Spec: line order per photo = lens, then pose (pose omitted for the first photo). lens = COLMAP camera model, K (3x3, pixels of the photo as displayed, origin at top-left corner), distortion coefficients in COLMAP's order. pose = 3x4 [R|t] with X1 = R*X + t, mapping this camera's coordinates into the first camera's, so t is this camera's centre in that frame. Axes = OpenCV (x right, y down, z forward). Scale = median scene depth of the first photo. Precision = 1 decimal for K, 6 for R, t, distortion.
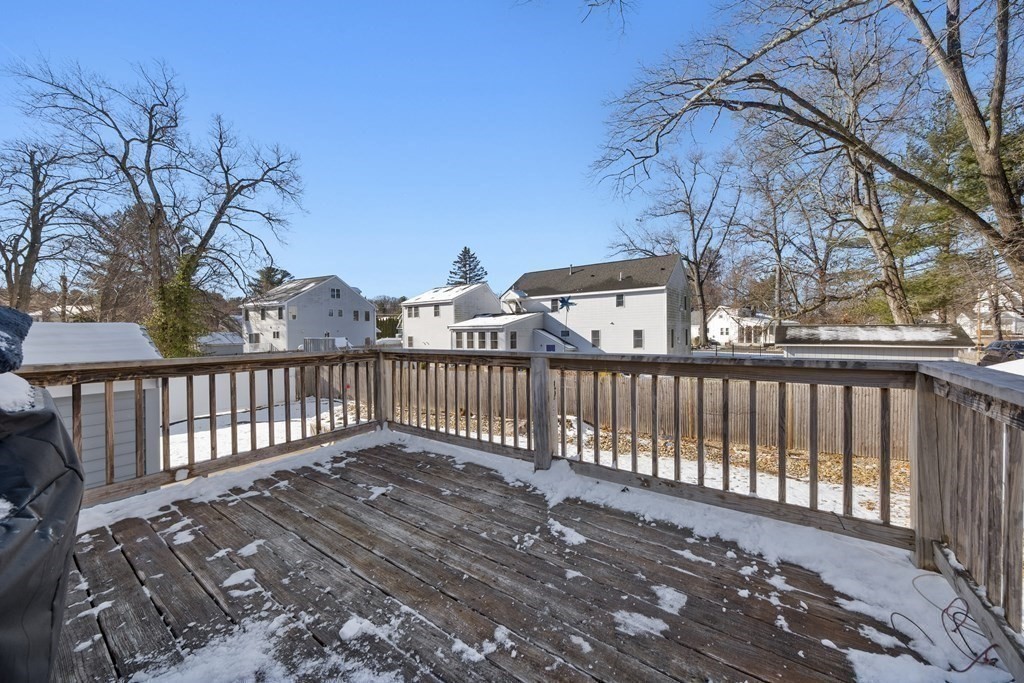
lens RADIAL K [[371.1, 0, 512.2], [0, 371.1, 337.0], [0, 0, 1]] dist [-0.000493, -0.000040]
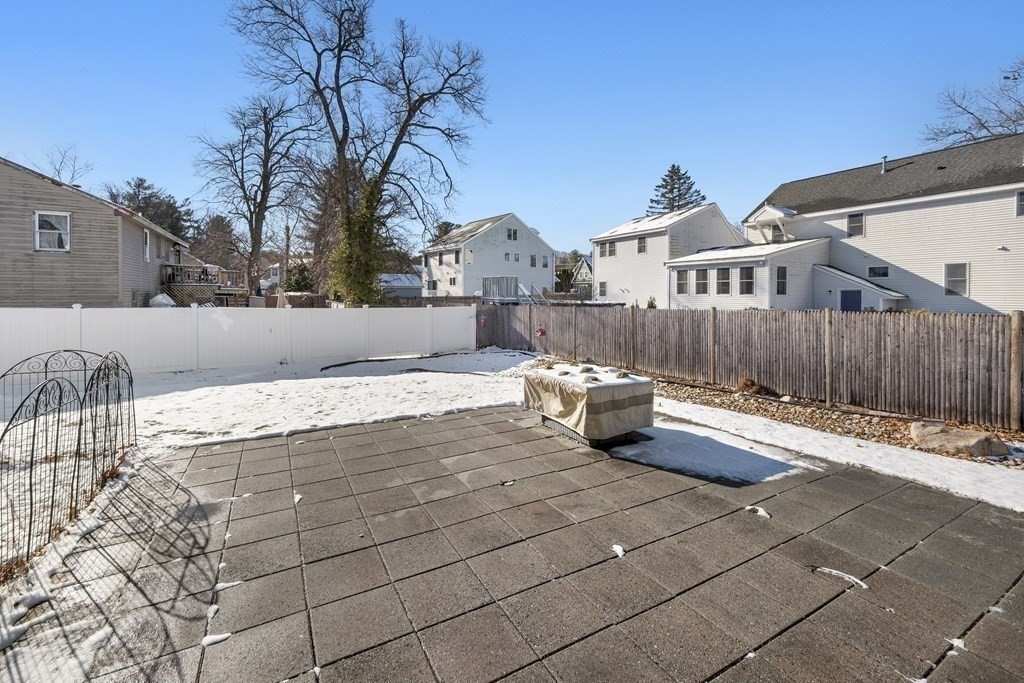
lens RADIAL K [[432.4, 0, 508.9], [0, 432.4, 296.2], [0, 0, 1]] dist [0.002060, 0.000090]
pose [[0.907318, 0.017146, -0.420095, -0.089441], [-0.017488, 0.999842, 0.003038, 0.034095], [0.420081, 0.004591, 0.907475, 0.133084]]
